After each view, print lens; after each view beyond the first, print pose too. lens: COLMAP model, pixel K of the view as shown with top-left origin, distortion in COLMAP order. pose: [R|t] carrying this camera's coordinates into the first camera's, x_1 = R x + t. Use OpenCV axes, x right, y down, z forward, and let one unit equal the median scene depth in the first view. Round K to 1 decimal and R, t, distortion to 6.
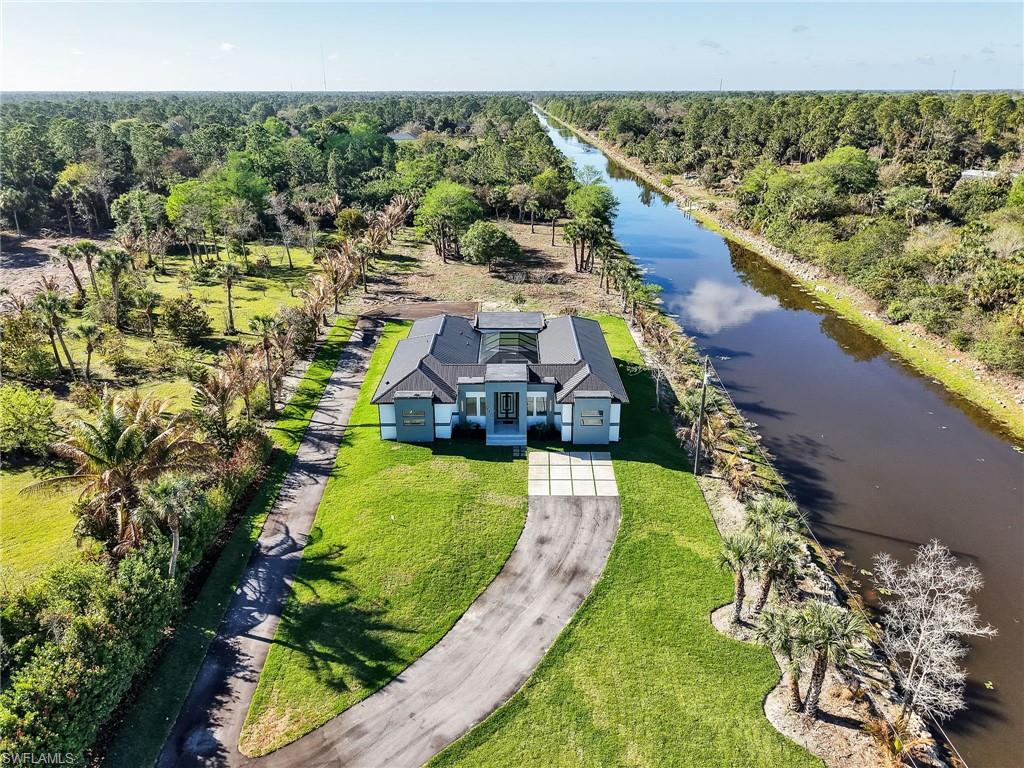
lens RADIAL K [[540.0, 0, 515.0], [0, 540.0, 379.3], [0, 0, 1]] dist [-0.000261, 0.001279]
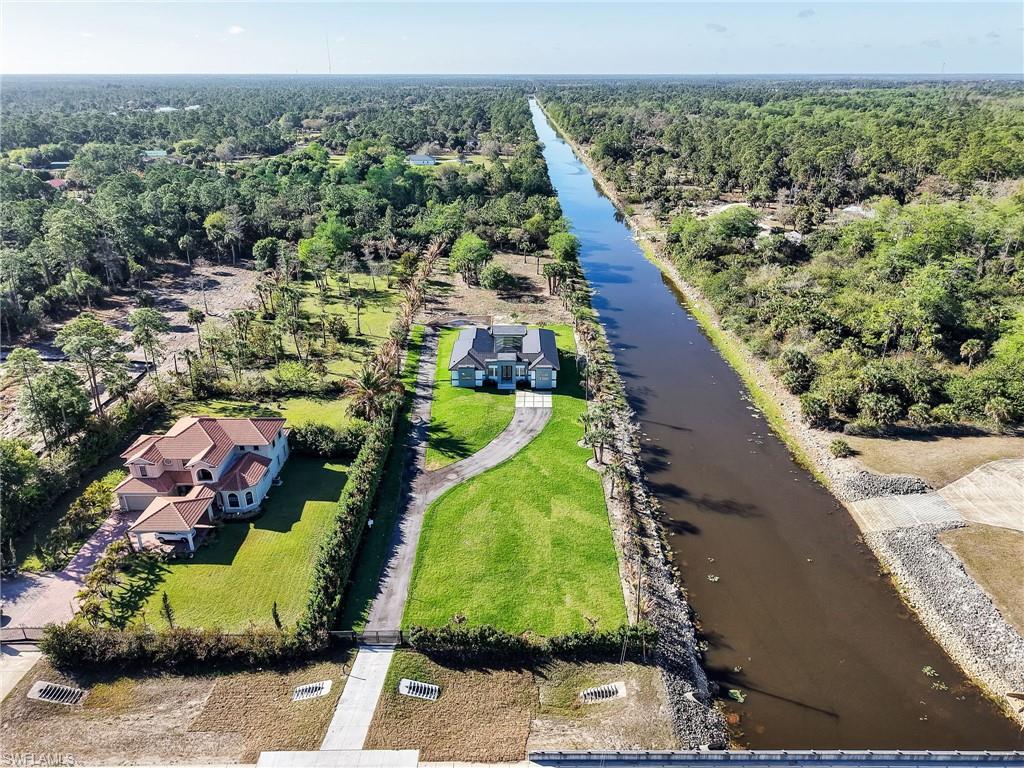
lens RADIAL K [[645.6, 0, 512.8], [0, 645.6, 378.3], [0, 0, 1]] dist [-0.000153, -0.000702]
pose [[0.999946, 0.004012, -0.009608, 0.031641], [-0.003780, 0.999703, 0.024072, 0.010601], [0.009702, -0.024034, 0.999664, -1.515942]]
